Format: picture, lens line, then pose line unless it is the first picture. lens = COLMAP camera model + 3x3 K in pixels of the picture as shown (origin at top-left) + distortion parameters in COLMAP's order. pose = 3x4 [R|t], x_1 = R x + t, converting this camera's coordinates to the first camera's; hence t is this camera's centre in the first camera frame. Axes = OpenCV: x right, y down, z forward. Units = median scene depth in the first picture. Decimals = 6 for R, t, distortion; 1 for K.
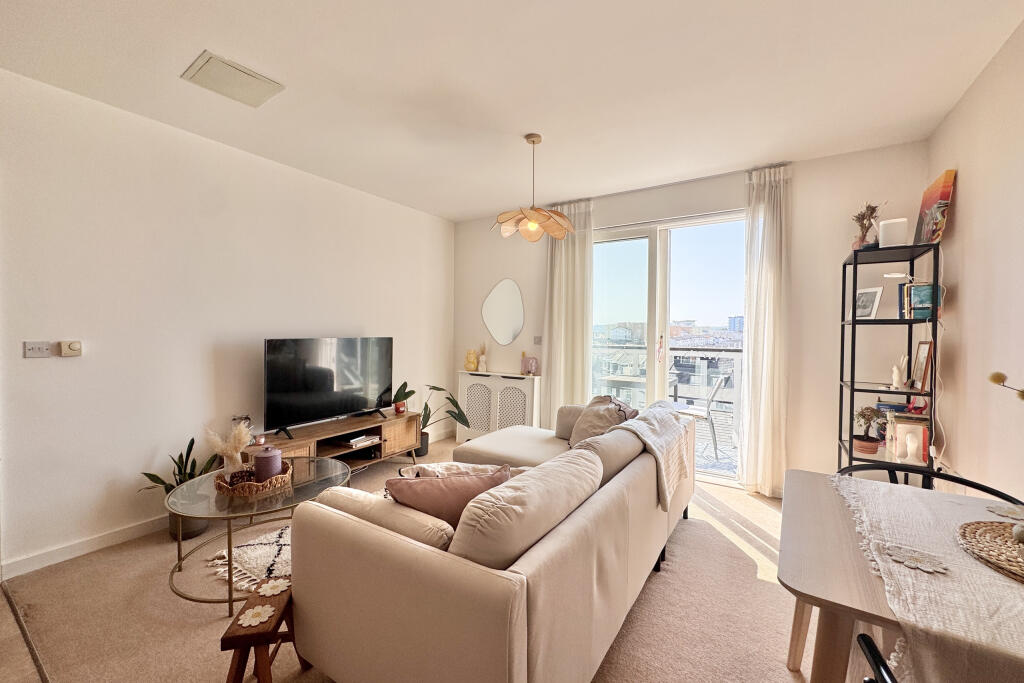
lens RADIAL K [[409.4, 0, 511.4], [0, 409.4, 339.9], [0, 0, 1]] dist [-0.001209, -0.000096]
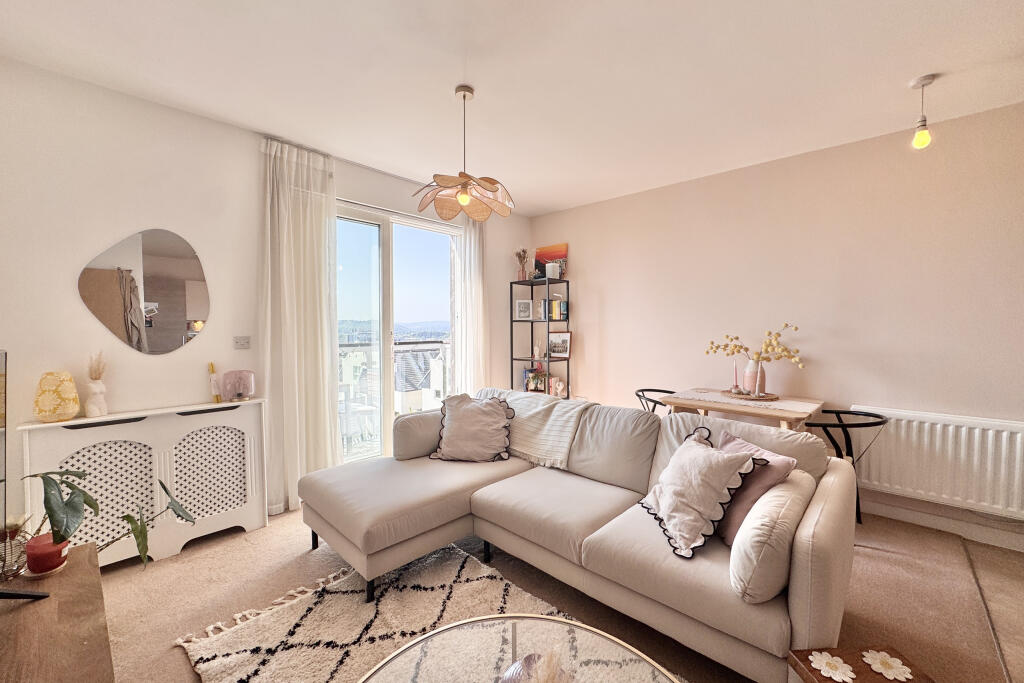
lens RADIAL K [[409.4, 0, 511.4], [0, 409.4, 339.9], [0, 0, 1]] dist [-0.001209, -0.000096]
pose [[0.177501, -0.039756, 0.983317, -0.516719], [0.019892, 0.999124, 0.036805, -0.019576], [-0.983920, 0.013028, 0.178136, 0.527131]]
